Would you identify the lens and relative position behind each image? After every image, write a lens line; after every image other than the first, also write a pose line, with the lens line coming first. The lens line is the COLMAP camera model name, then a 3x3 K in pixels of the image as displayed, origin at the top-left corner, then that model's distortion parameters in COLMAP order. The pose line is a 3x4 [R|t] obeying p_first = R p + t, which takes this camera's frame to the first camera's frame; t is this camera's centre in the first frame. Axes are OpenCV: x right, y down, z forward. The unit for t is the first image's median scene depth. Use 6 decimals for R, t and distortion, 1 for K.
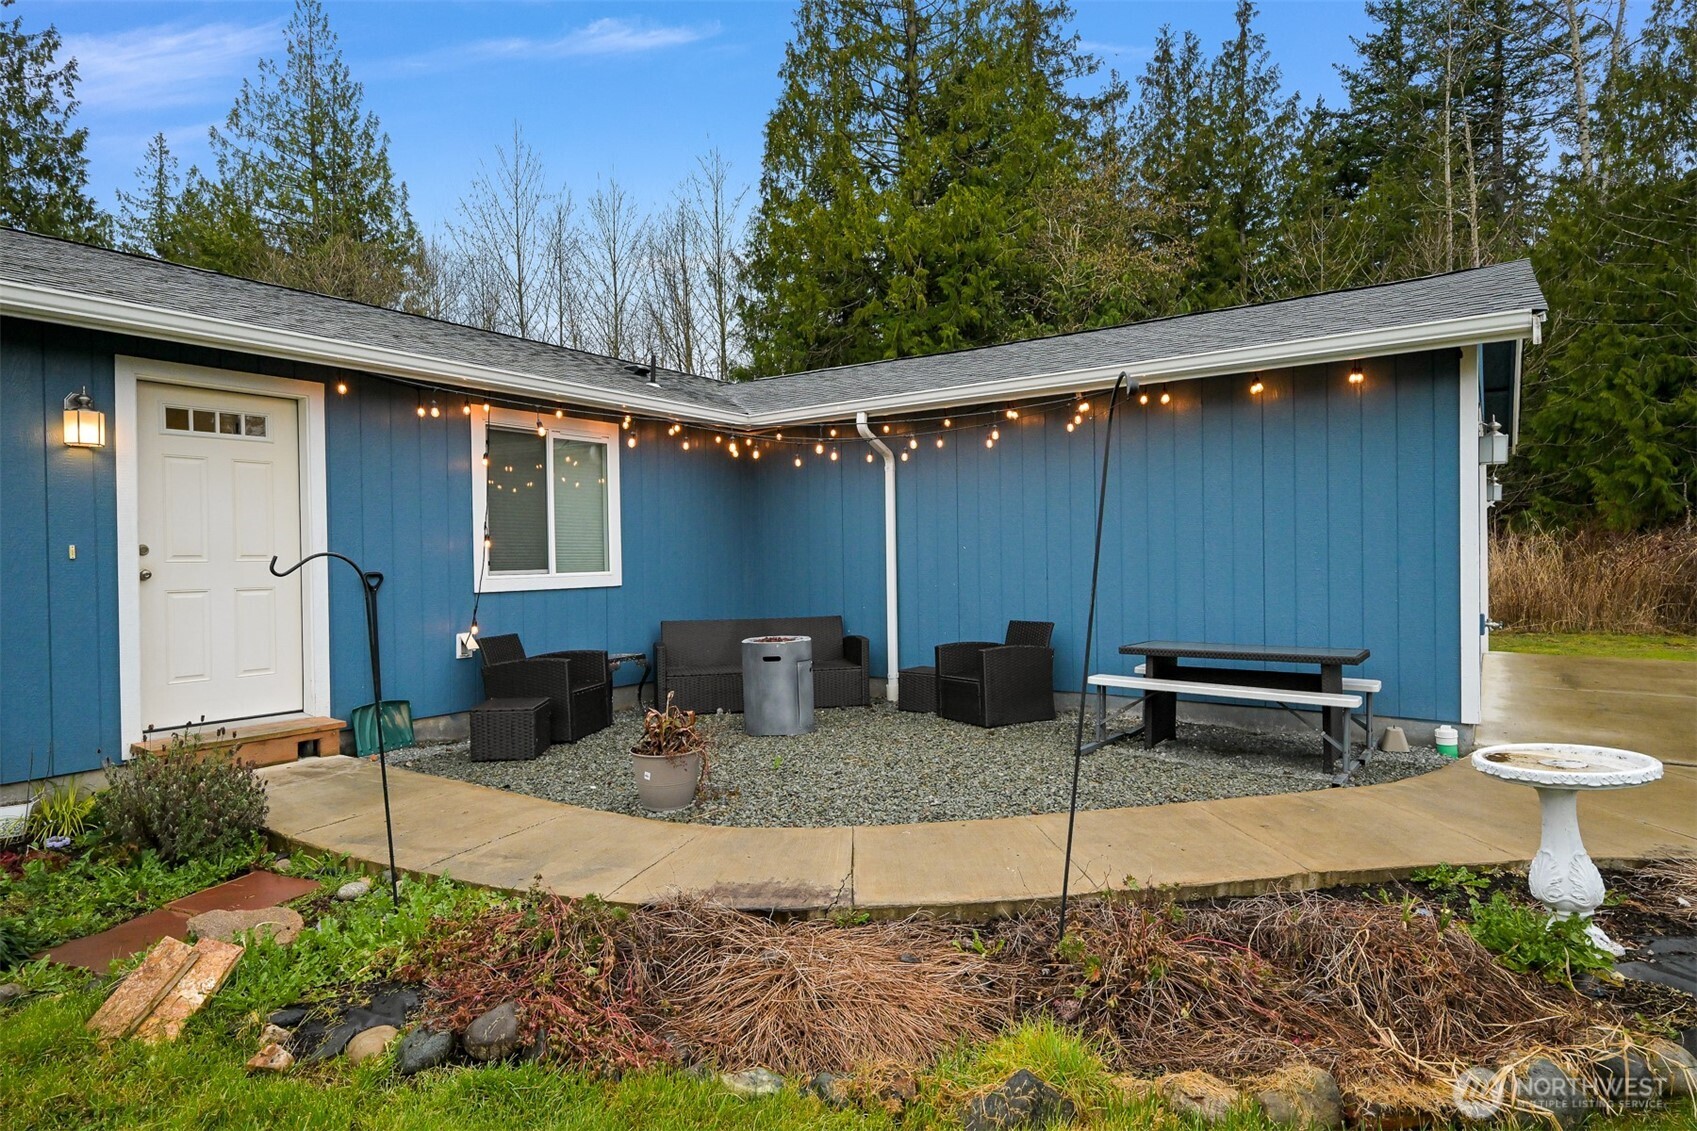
lens RADIAL K [[908.5, 0, 854.7], [0, 908.5, 567.6], [0, 0, 1]] dist [-0.000144, -0.000244]
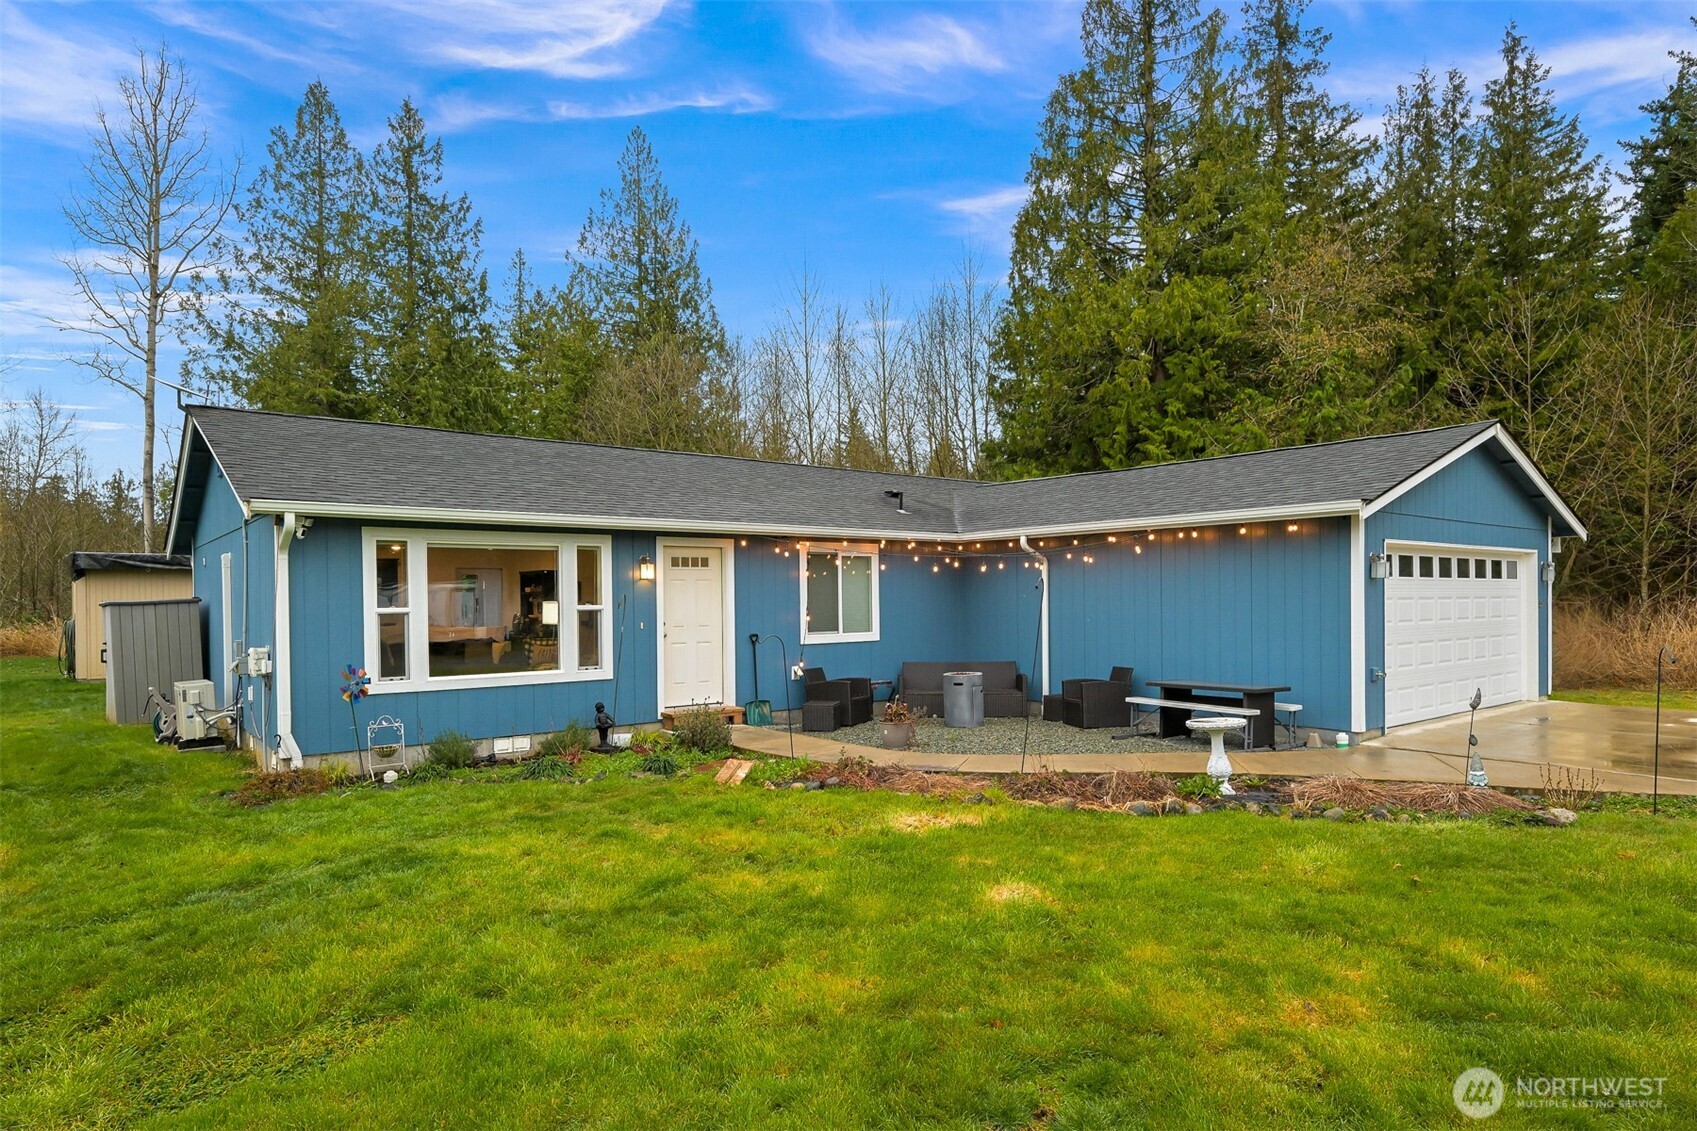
lens RADIAL K [[964.4, 0, 849.9], [0, 964.4, 610.6], [0, 0, 1]] dist [-0.004733, -0.001872]
pose [[0.956356, 0.005735, -0.292147, 0.202281], [-0.004989, 0.999982, 0.003298, -0.039162], [0.292160, -0.001697, 0.956368, -0.688018]]
